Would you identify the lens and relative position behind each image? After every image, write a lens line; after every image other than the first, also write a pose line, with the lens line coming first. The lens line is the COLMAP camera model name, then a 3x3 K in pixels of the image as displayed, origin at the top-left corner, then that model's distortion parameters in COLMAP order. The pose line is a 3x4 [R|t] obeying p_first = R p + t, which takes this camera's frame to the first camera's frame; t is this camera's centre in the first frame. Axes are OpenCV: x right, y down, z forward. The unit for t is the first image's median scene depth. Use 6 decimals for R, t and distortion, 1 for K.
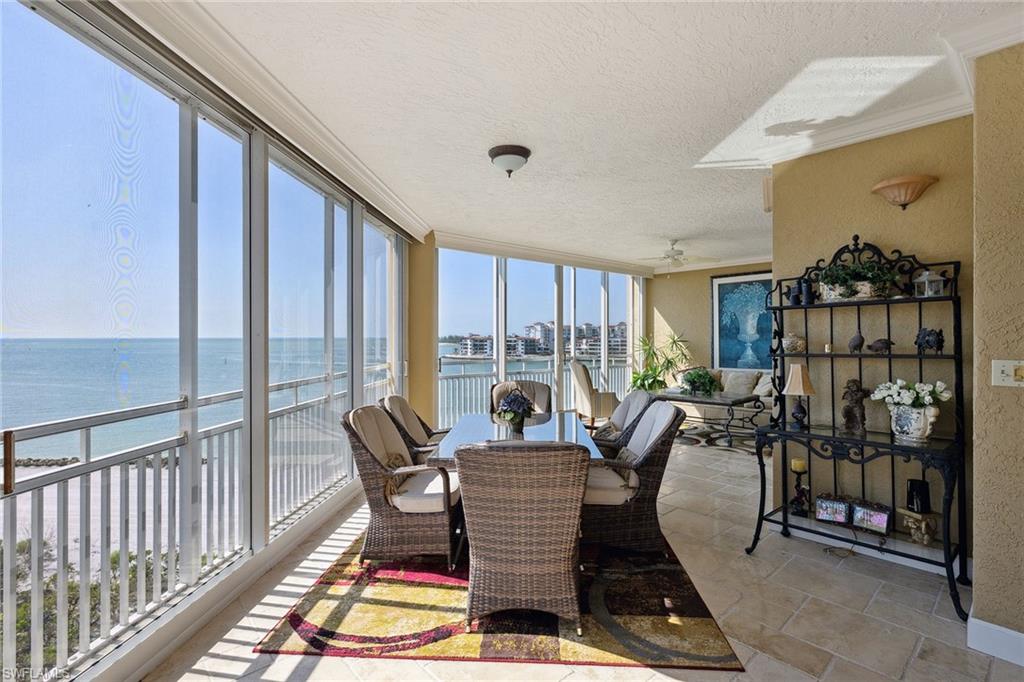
lens RADIAL K [[480.3, 0, 512.0], [0, 480.3, 338.1], [0, 0, 1]] dist [0.000331, 0.000021]
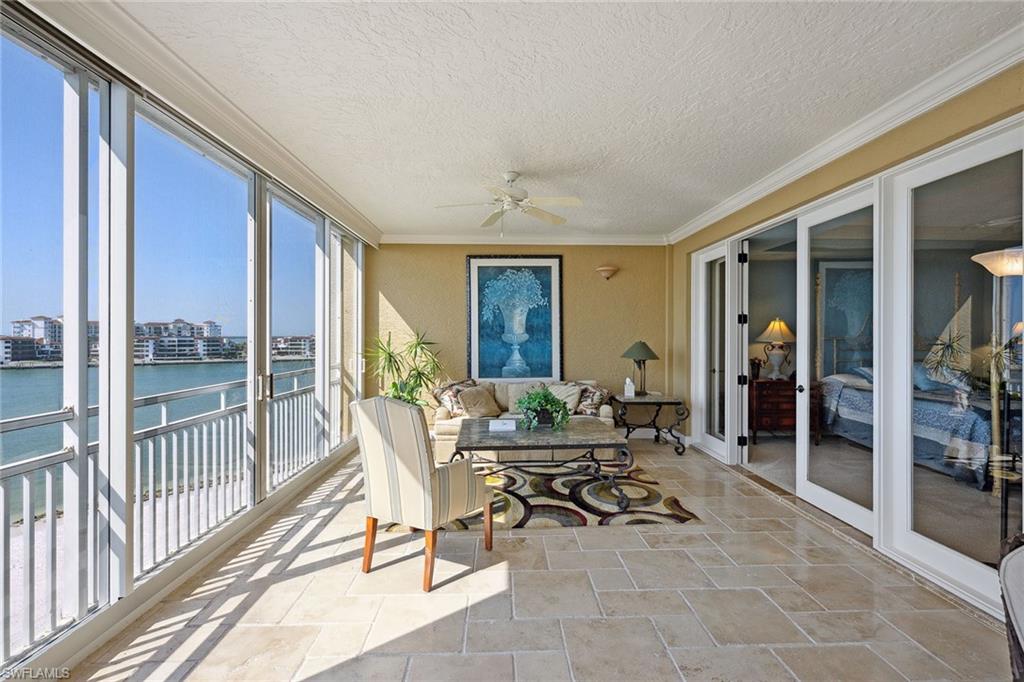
lens RADIAL K [[442.9, 0, 512.8], [0, 442.9, 337.6], [0, 0, 1]] dist [0.003575, -0.000357]
pose [[0.643324, 0.002613, 0.765589, -0.063296], [-0.002042, 0.999996, -0.001698, -0.000706], [-0.765591, -0.000471, 0.643327, 0.525972]]
